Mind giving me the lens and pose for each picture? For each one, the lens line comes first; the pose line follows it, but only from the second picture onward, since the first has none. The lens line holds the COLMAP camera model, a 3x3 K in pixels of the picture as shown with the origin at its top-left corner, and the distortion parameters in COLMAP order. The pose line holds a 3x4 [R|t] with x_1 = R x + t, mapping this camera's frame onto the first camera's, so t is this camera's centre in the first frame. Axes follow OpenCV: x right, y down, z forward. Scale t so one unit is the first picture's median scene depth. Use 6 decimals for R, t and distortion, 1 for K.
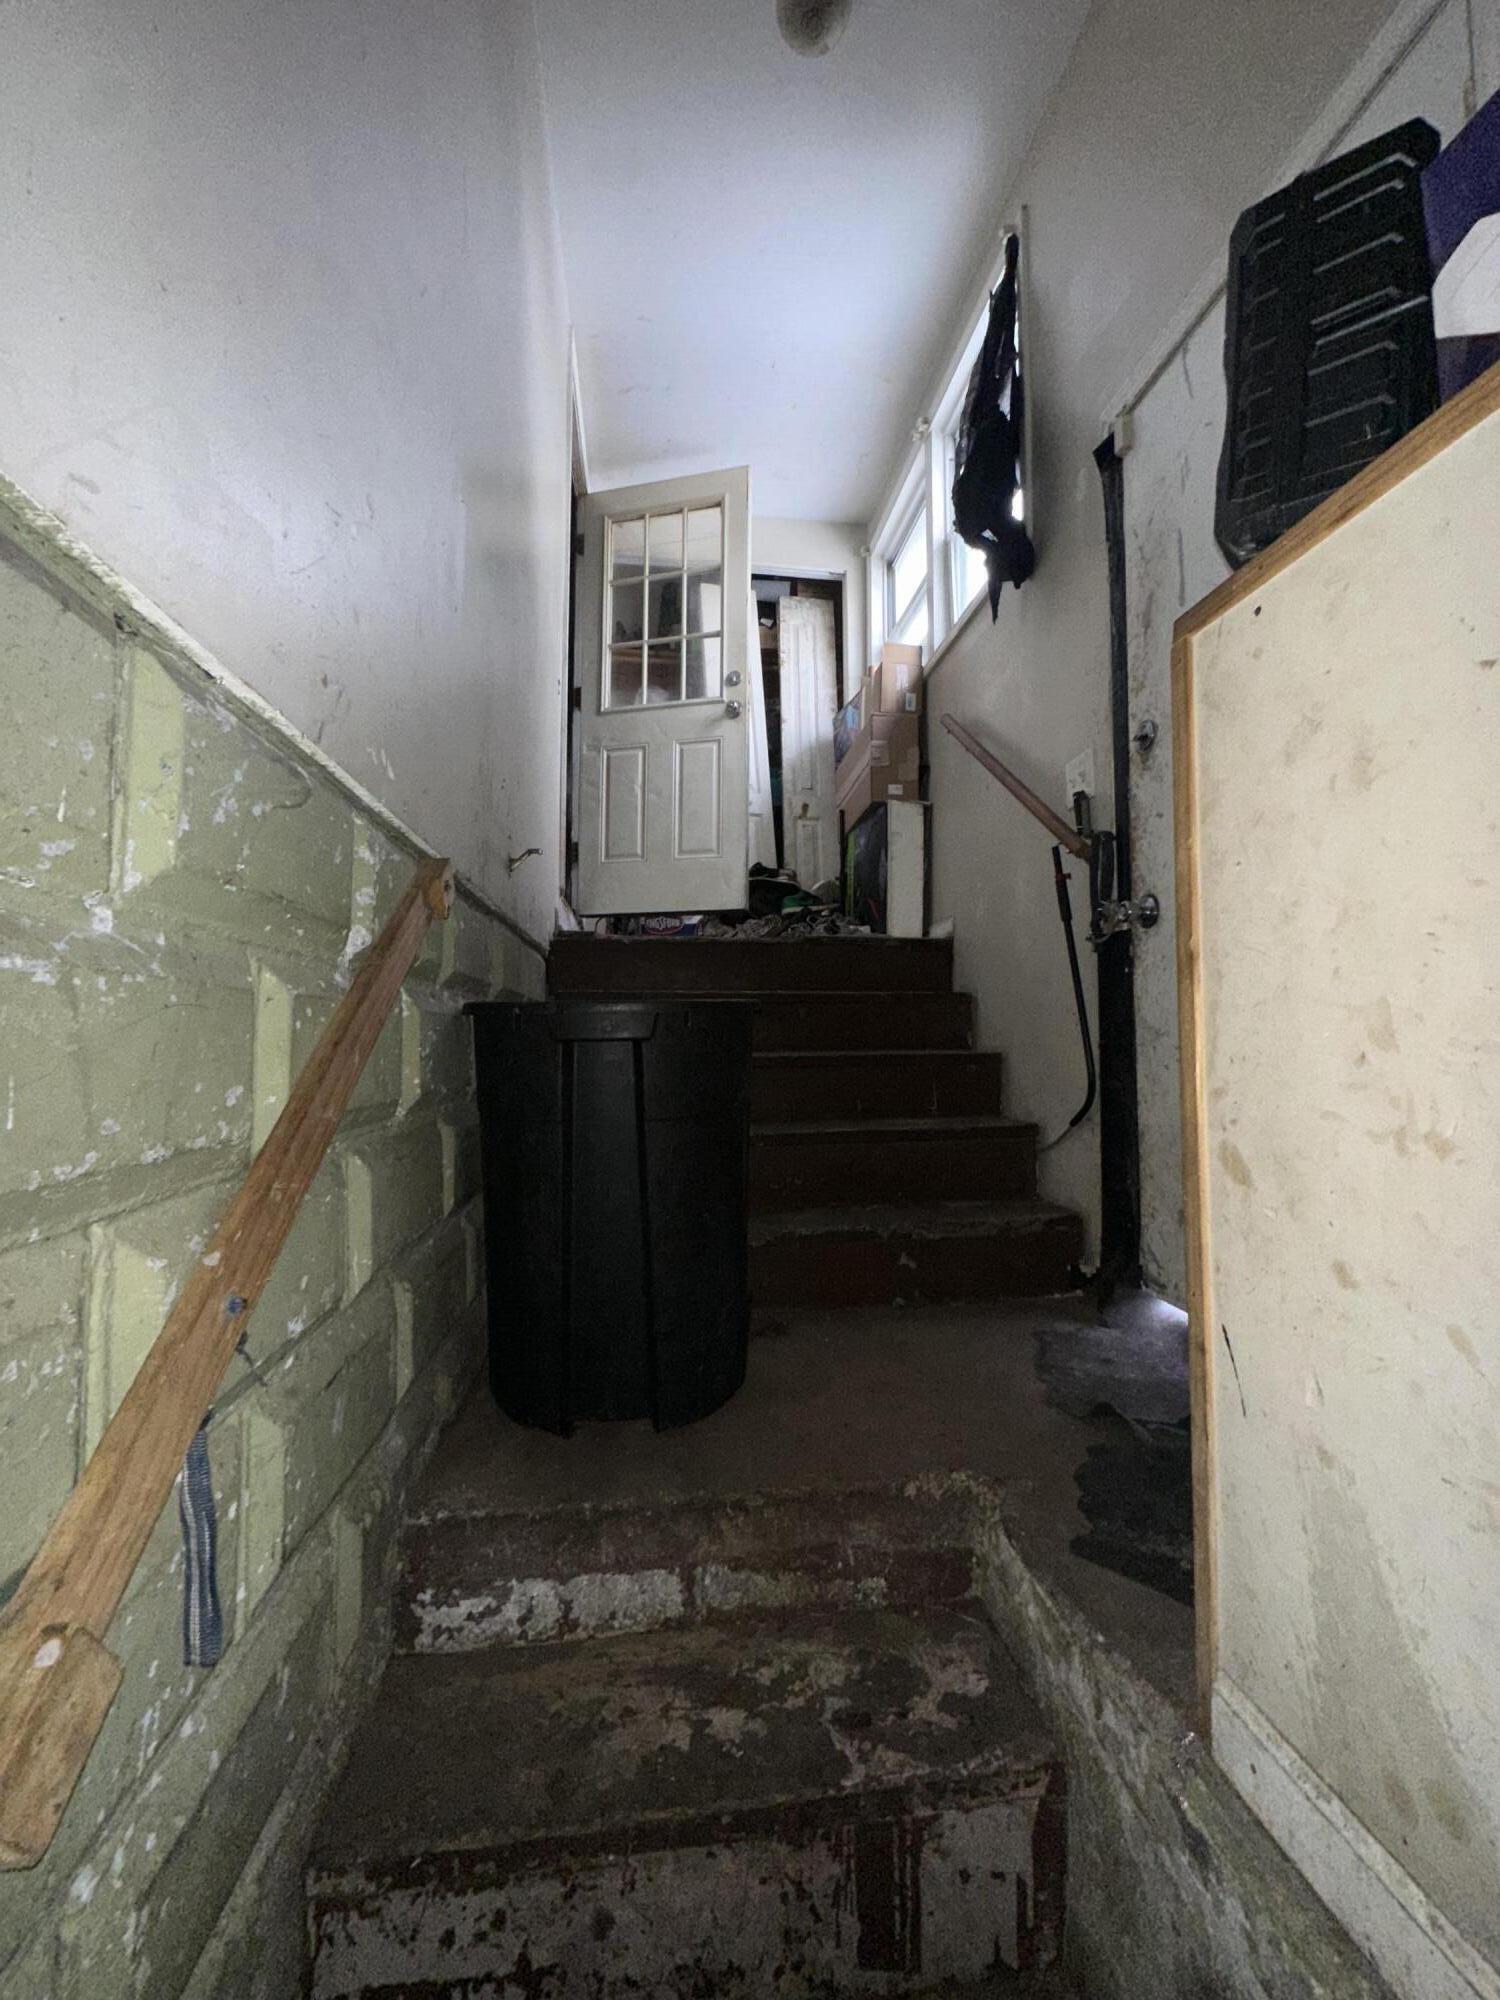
lens RADIAL K [[795.4, 0, 750.0], [0, 795.4, 1000.0], [0, 0, 1]] dist [-0.001870, 0.000327]
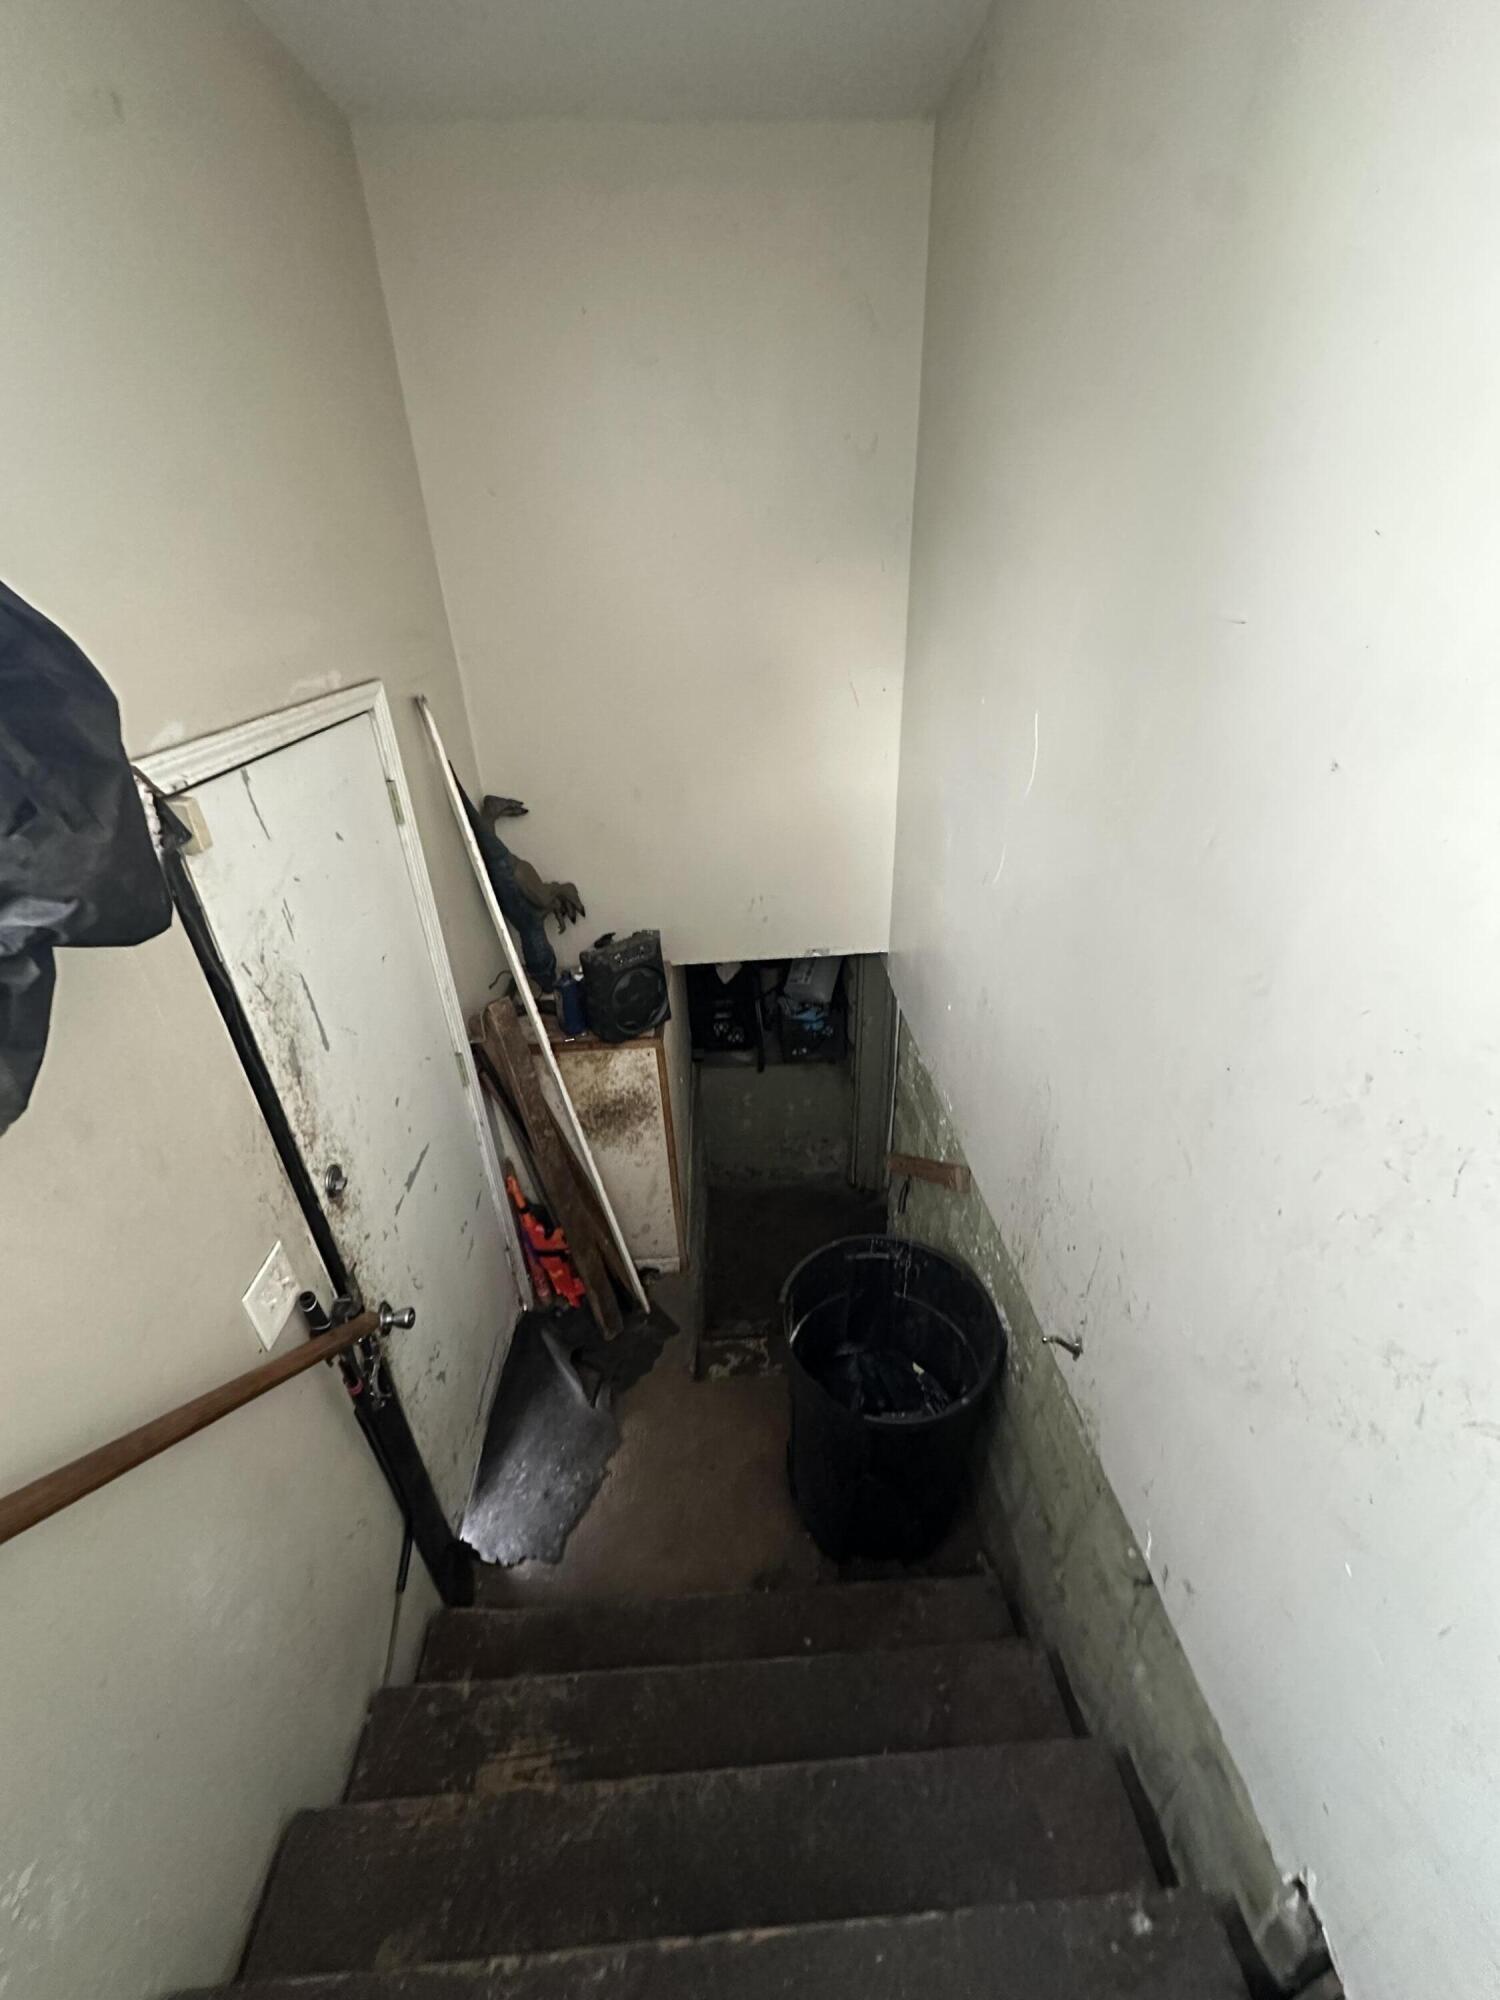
lens RADIAL K [[795.4, 0, 750.0], [0, 795.4, 1000.0], [0, 0, 1]] dist [-0.001870, 0.000327]
pose [[-0.997261, -0.007636, 0.073565, -0.009986], [0.026193, 0.893728, 0.447844, -0.378849], [-0.069167, 0.448544, -0.891080, 0.704769]]
